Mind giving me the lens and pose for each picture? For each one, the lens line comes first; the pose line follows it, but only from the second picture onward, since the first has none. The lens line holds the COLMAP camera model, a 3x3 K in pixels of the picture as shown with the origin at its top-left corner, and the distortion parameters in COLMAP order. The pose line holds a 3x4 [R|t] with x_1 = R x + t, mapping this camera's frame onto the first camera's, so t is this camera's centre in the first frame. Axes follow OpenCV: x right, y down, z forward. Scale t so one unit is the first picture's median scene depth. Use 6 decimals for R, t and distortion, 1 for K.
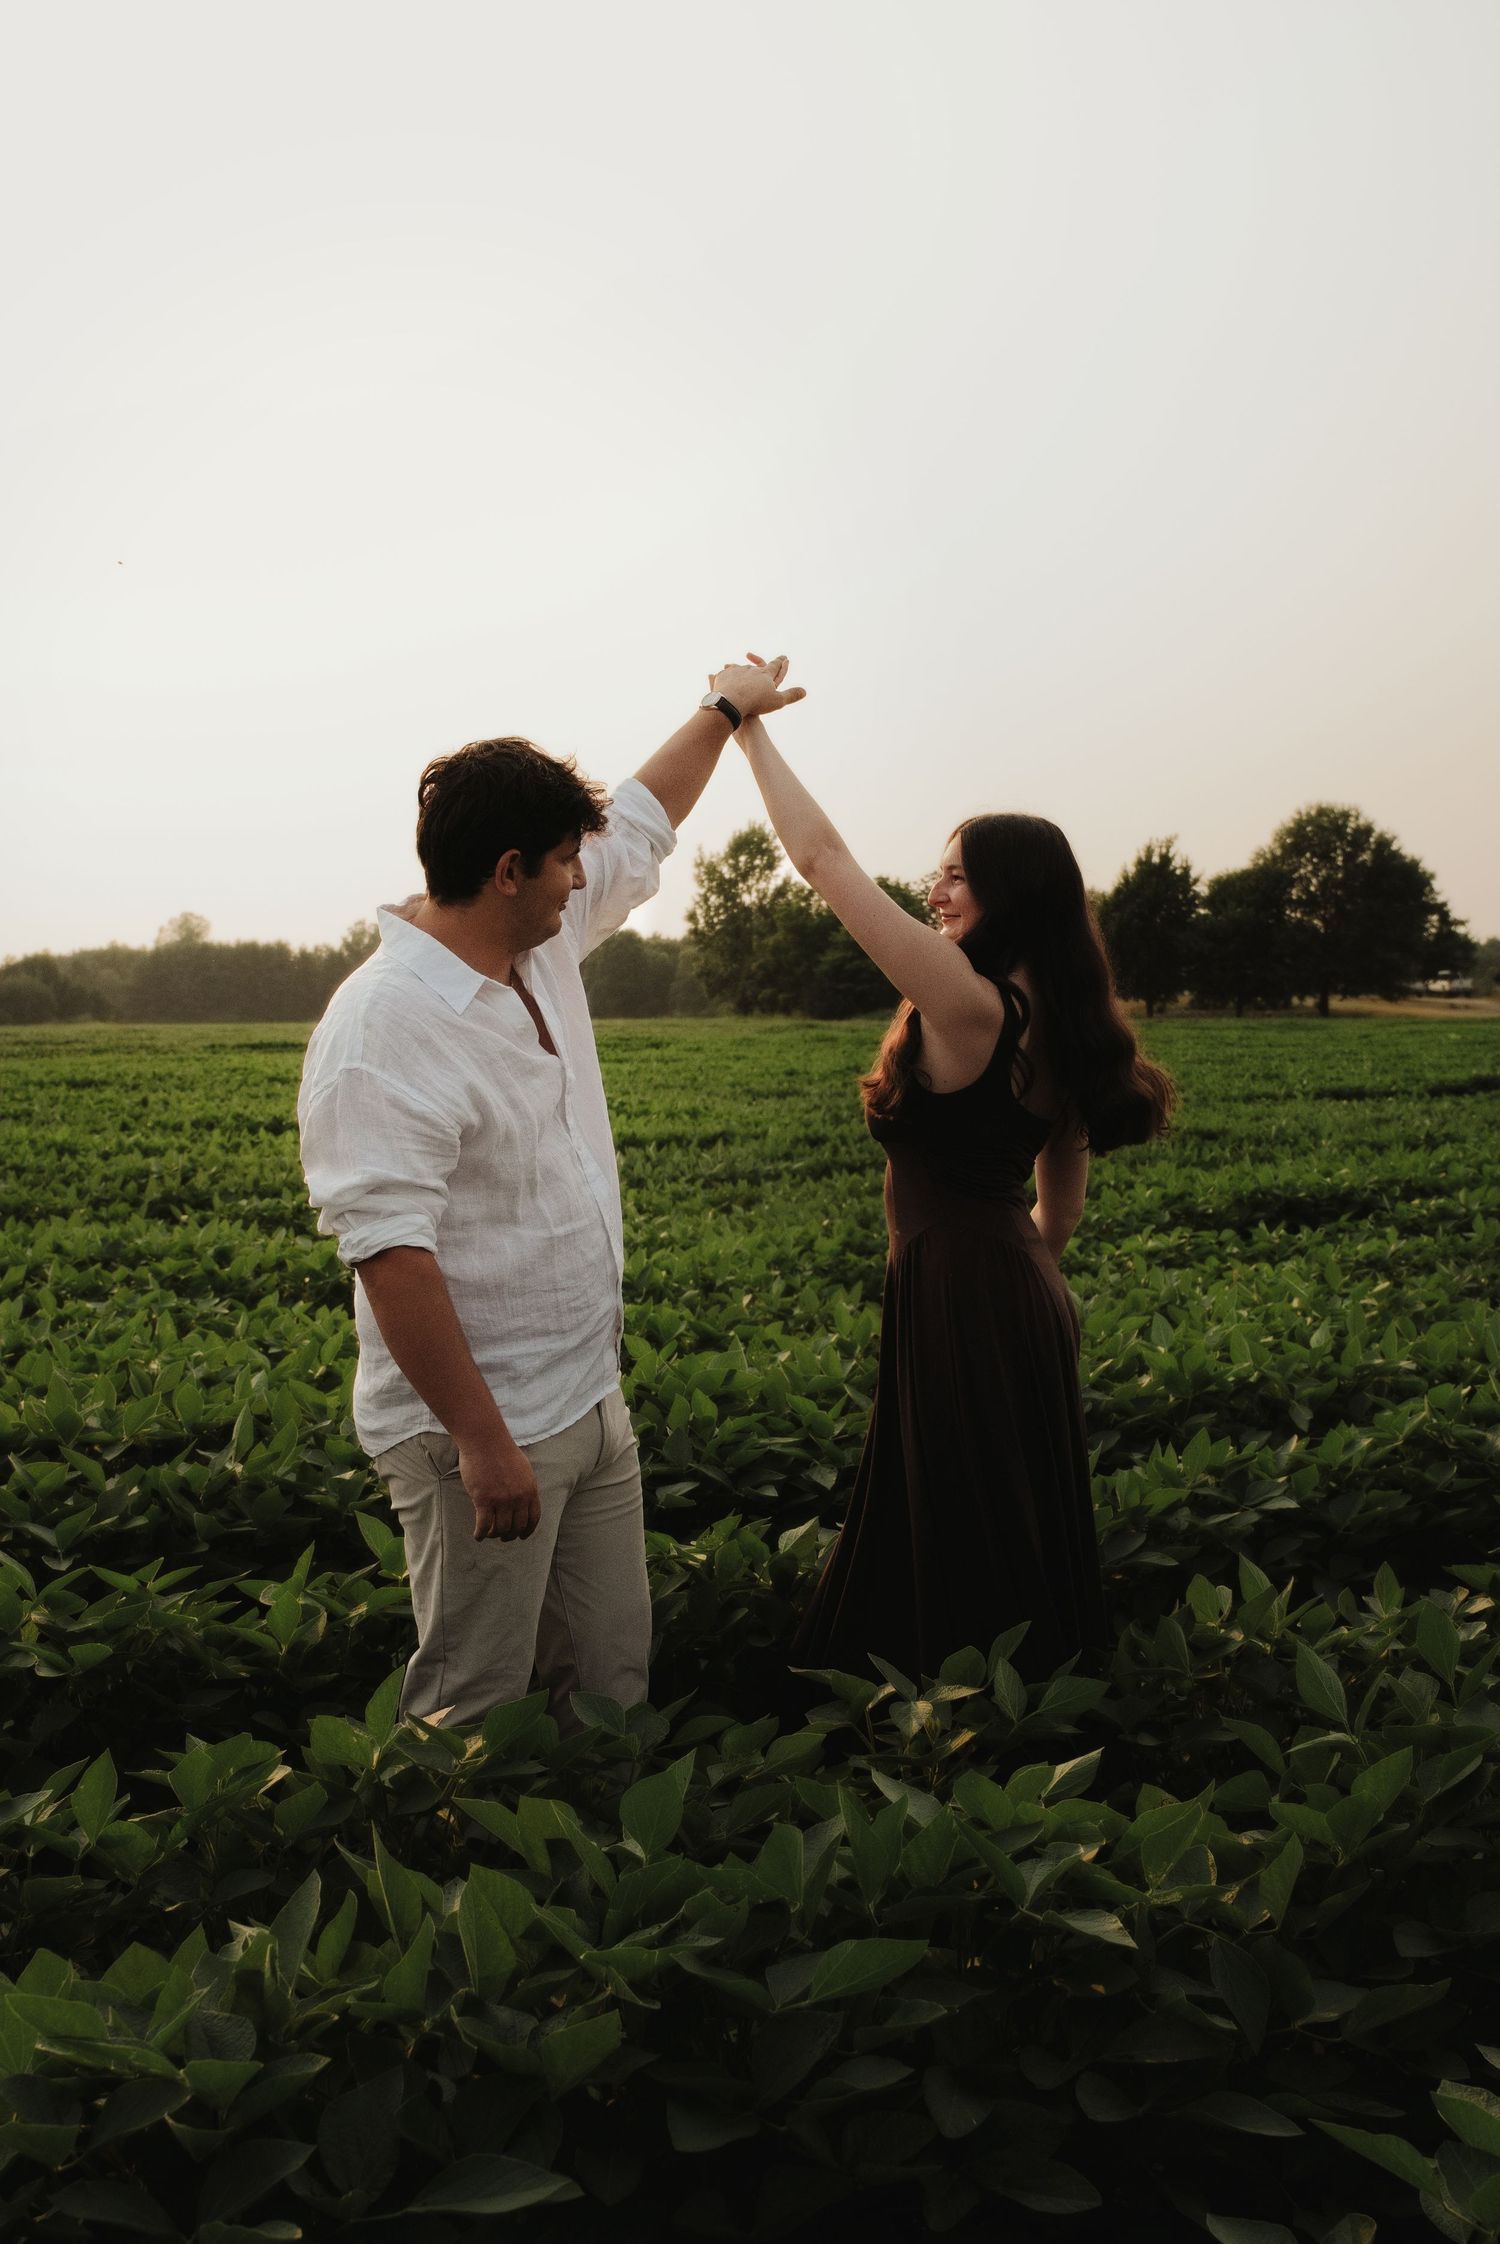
lens RADIAL K [[2340.1, 0, 750.0], [0, 2340.1, 1122.0], [0, 0, 1]] dist [-0.131188, 0.081175]
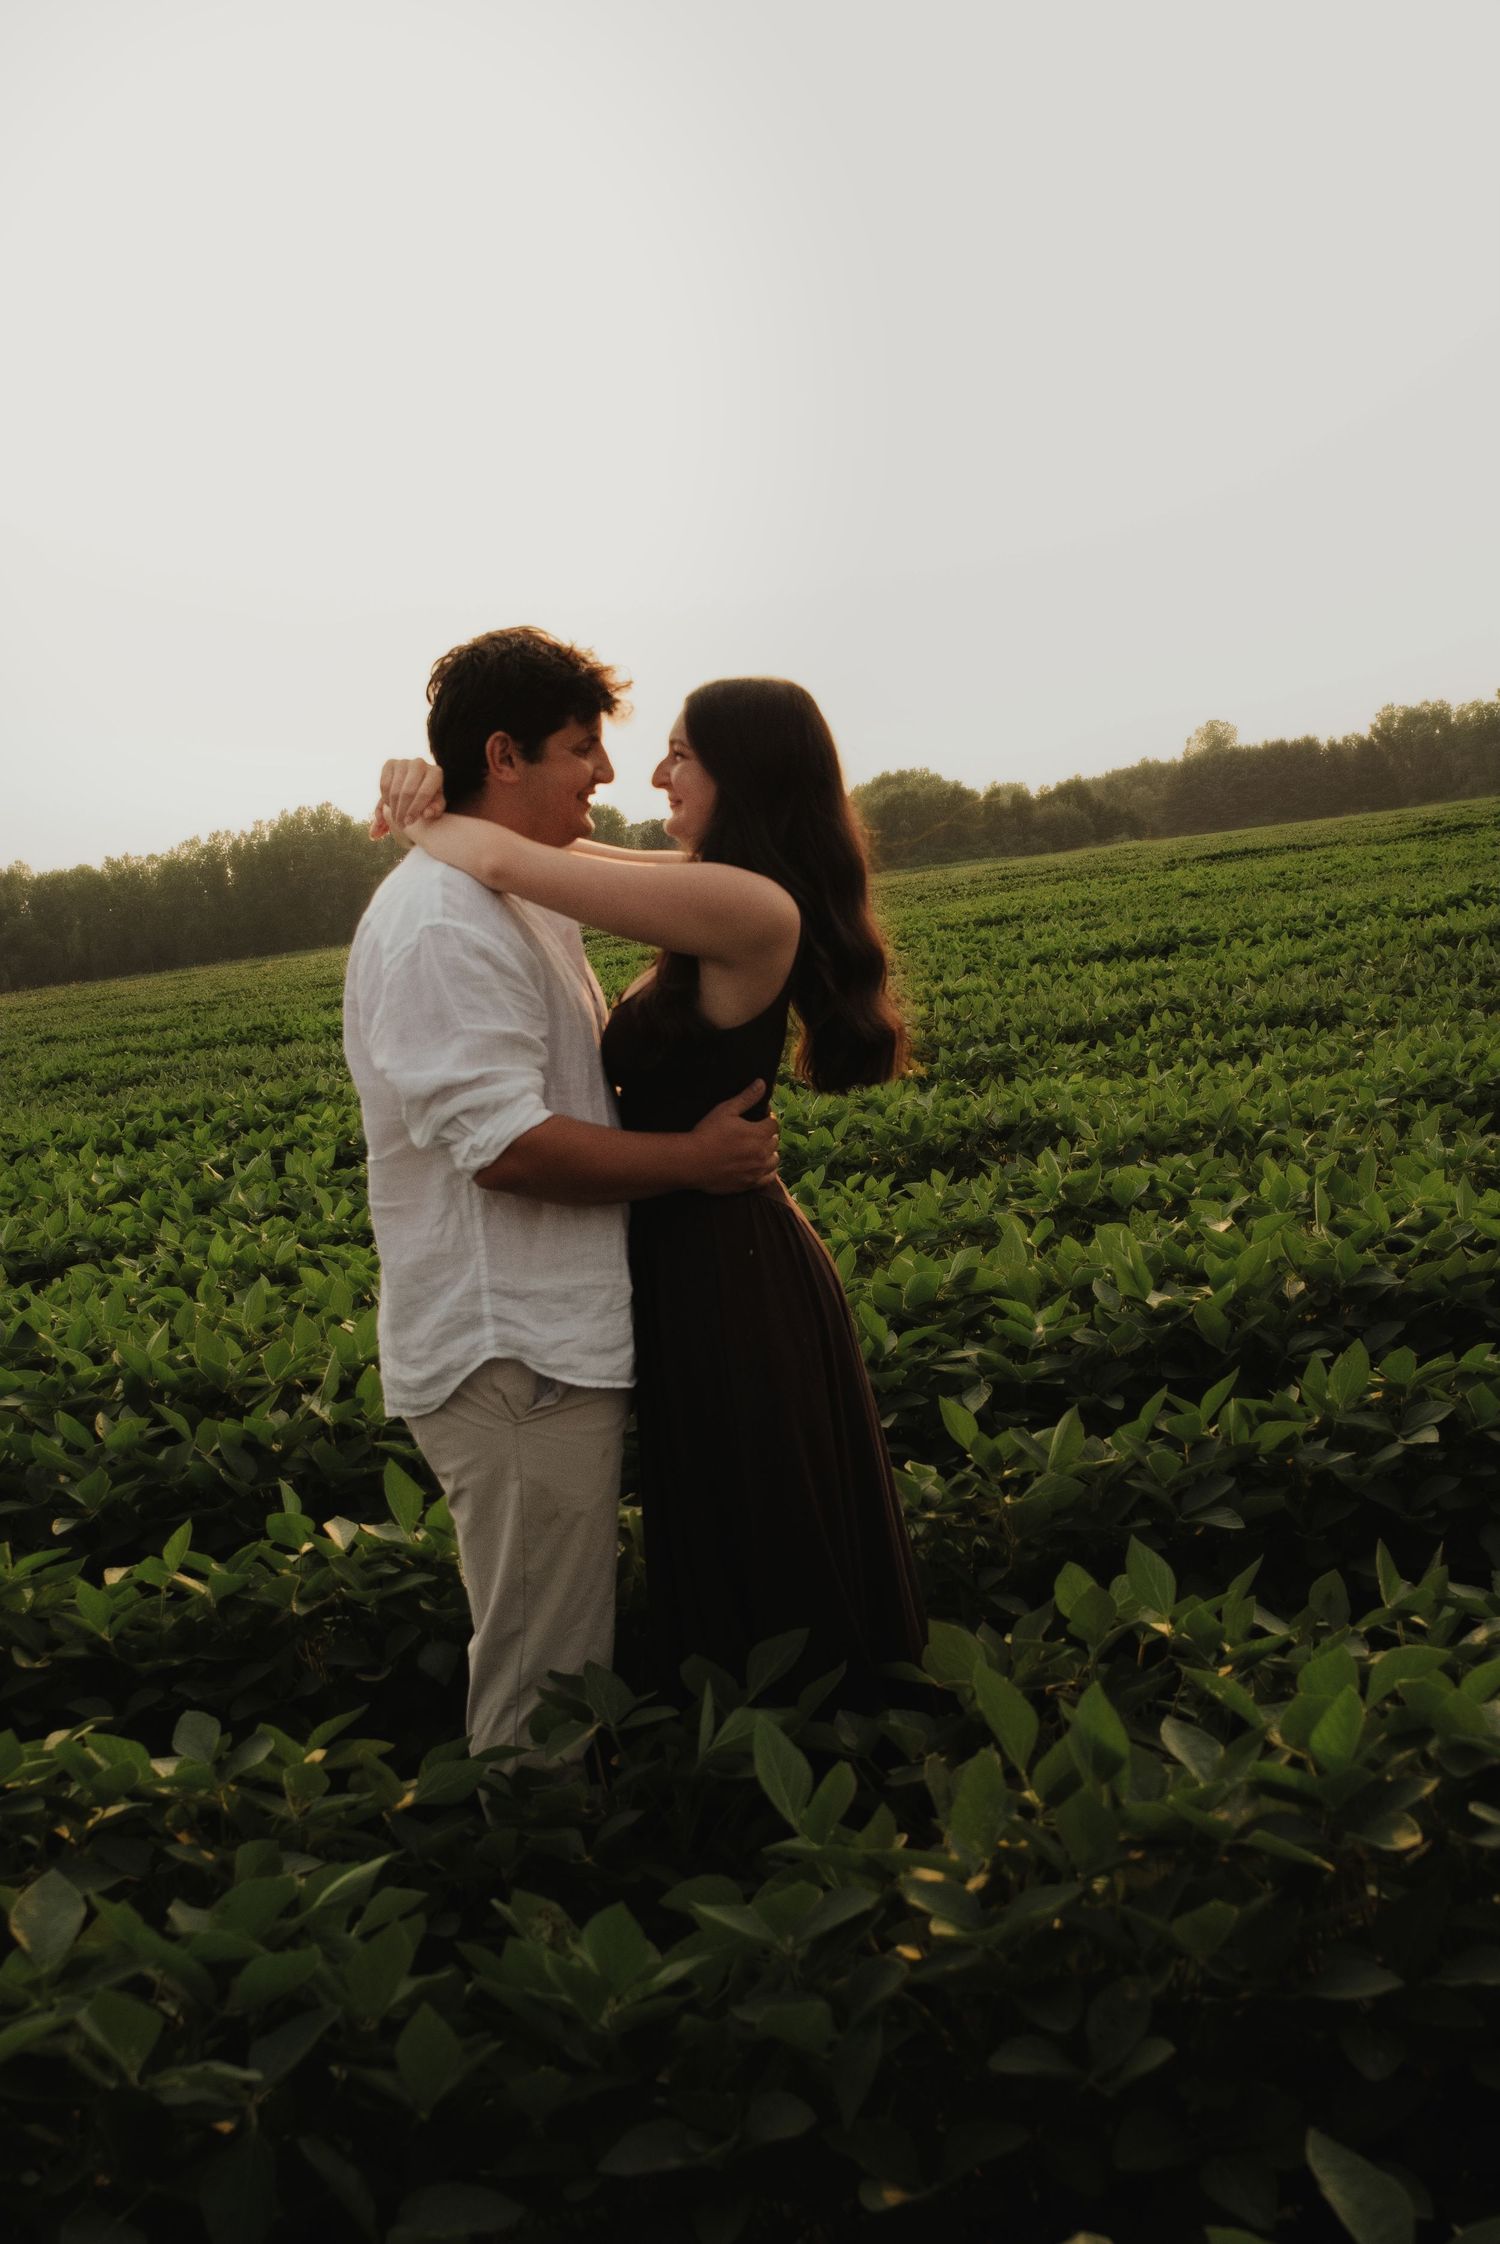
lens RADIAL K [[2340.1, 0, 750.0], [0, 2340.1, 1122.0], [0, 0, 1]] dist [-0.131188, 0.081175]
pose [[0.897703, -0.069731, -0.435047, 0.233681], [0.106322, 0.992501, 0.060310, -0.009314], [0.427579, -0.100396, 0.898385, 0.123983]]
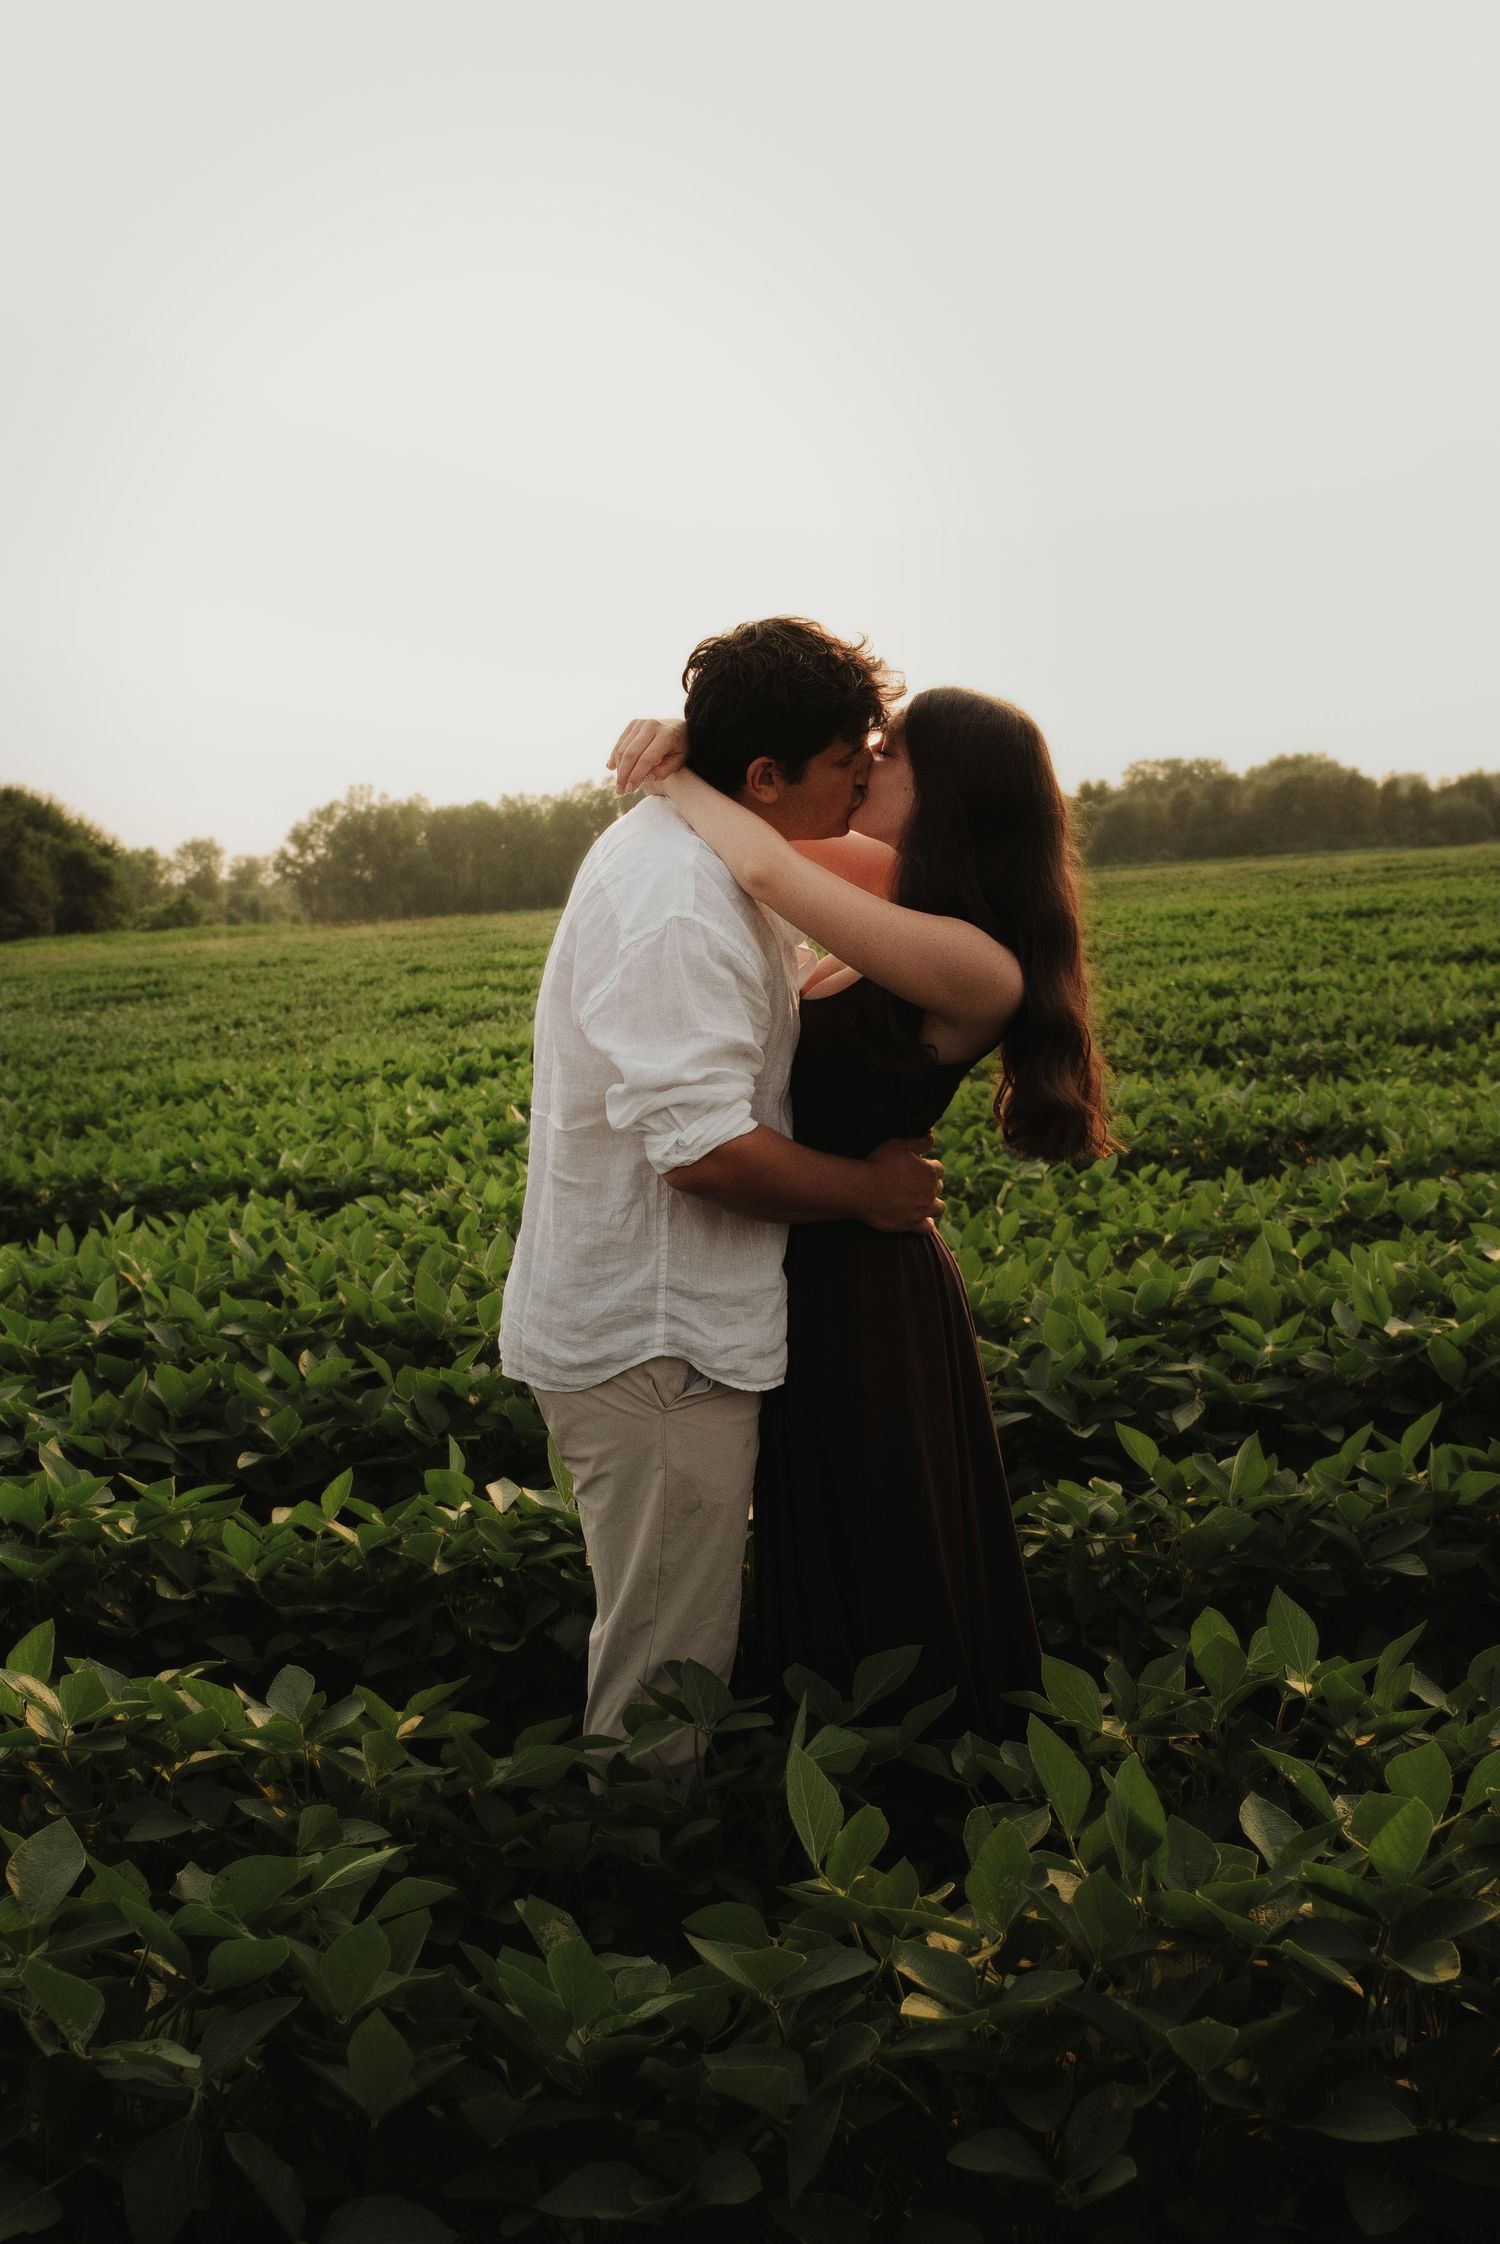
lens RADIAL K [[2340.1, 0, 750.0], [0, 2340.1, 1122.0], [0, 0, 1]] dist [-0.131188, 0.081175]
pose [[0.821602, 0.002137, -0.570057, 0.256516], [0.041921, 0.997059, 0.064156, -0.009345], [0.568518, -0.076608, 0.819096, 0.157765]]
